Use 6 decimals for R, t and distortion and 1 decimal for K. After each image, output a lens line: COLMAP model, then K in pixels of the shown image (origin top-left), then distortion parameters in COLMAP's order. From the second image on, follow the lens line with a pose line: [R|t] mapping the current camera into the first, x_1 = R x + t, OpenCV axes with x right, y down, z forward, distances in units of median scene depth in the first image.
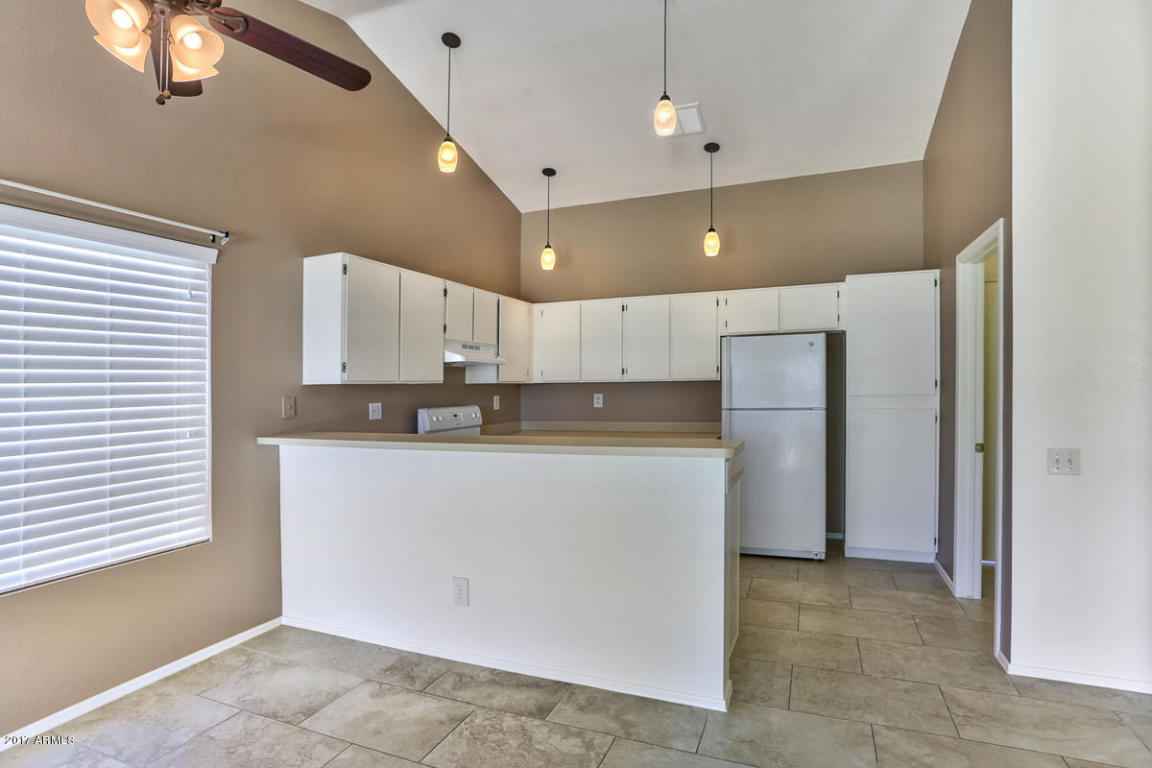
lens RADIAL K [[552.1, 0, 621.4], [0, 552.1, 396.7], [0, 0, 1]] dist [-0.019053, -0.000098]
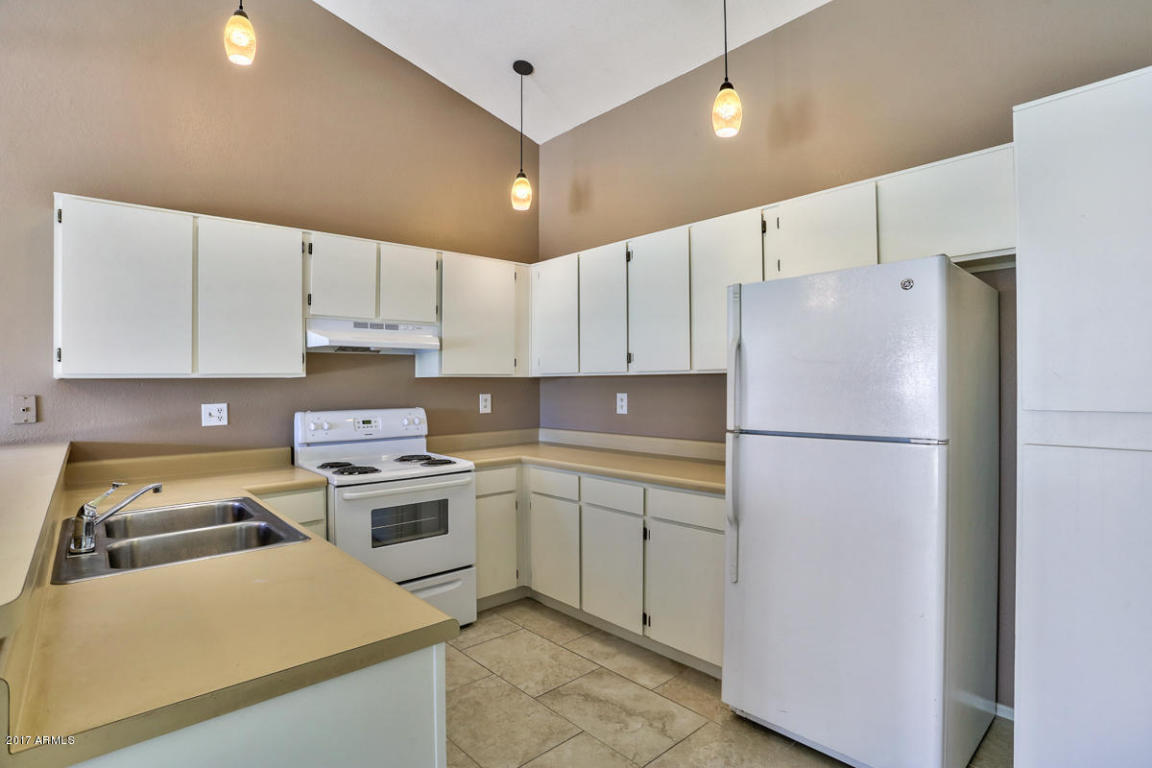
lens RADIAL K [[587.1, 0, 575.4], [0, 587.1, 383.2], [0, 0, 1]] dist [-0.056834, 0.024814]
pose [[0.885202, 0.007148, -0.465153, 0.280774], [-0.012608, 0.999883, -0.008630, -0.012685], [0.465037, 0.013504, 0.885188, 0.430935]]
